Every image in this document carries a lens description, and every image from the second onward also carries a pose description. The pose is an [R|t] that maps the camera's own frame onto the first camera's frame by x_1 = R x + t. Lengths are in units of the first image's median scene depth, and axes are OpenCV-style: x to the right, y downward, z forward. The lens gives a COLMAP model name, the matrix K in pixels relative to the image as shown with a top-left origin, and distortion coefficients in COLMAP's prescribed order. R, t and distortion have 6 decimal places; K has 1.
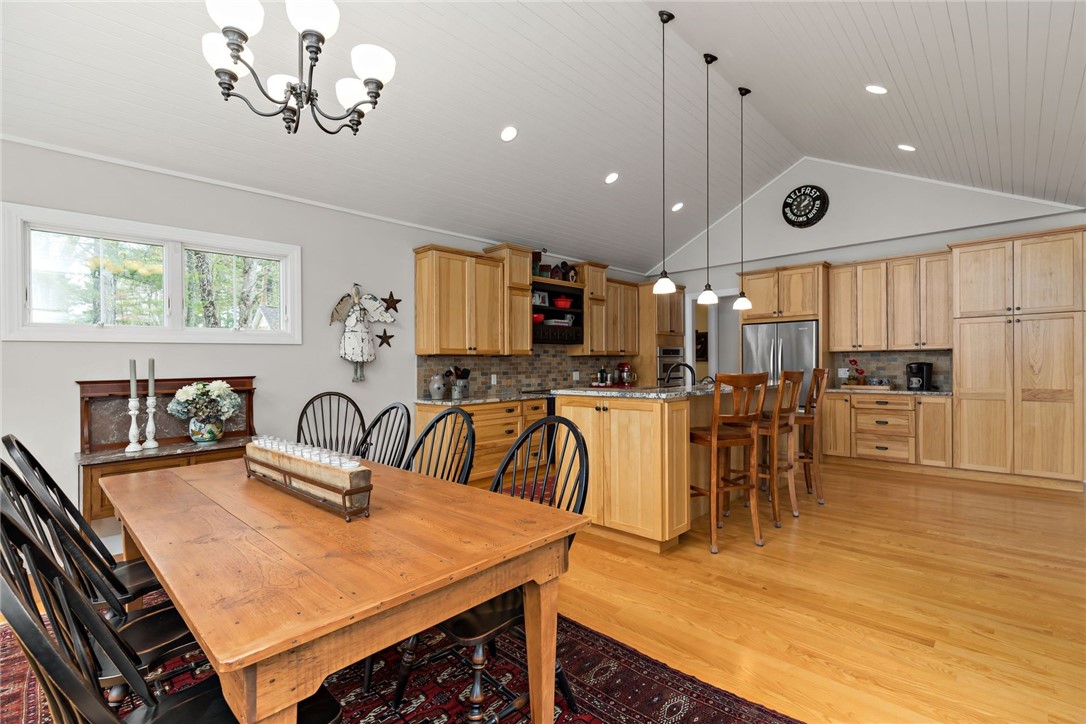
lens RADIAL K [[512.6, 0, 547.9], [0, 512.6, 368.5], [0, 0, 1]] dist [0.004911, 0.000144]
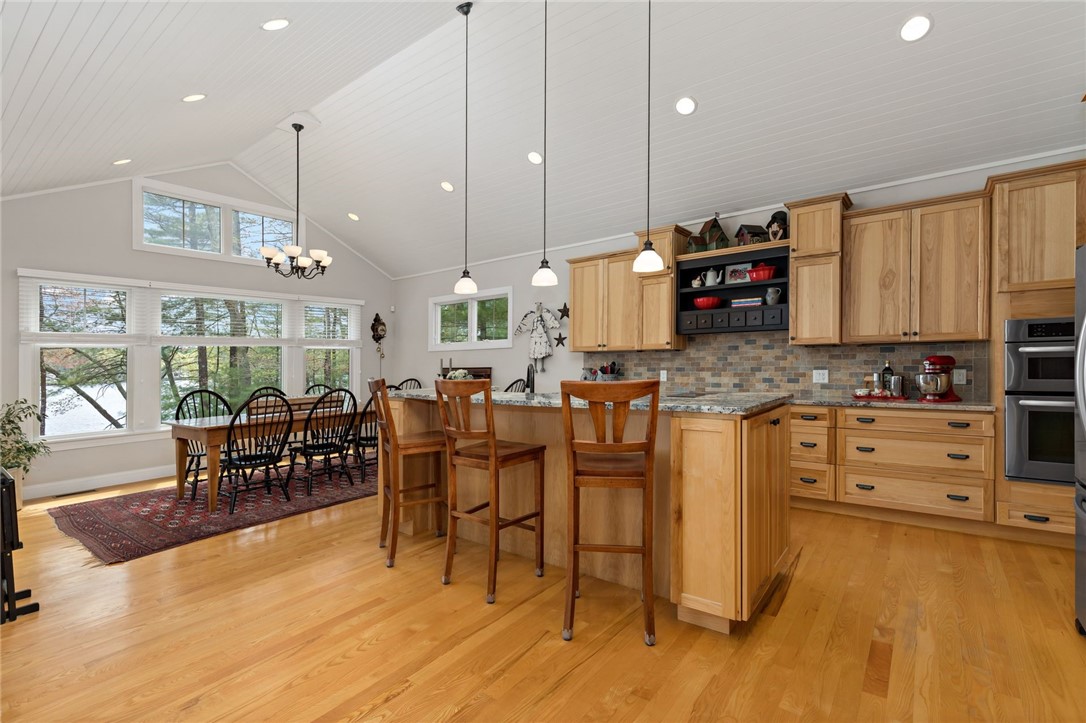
lens RADIAL K [[512.6, 0, 546.6], [0, 512.6, 357.5], [0, 0, 1]] dist [0.004911, 0.000144]
pose [[0.083807, 0.009326, -0.996438, 0.800406], [0.010364, 0.999894, 0.010230, -0.023266], [0.996428, -0.011185, 0.083702, 0.712969]]
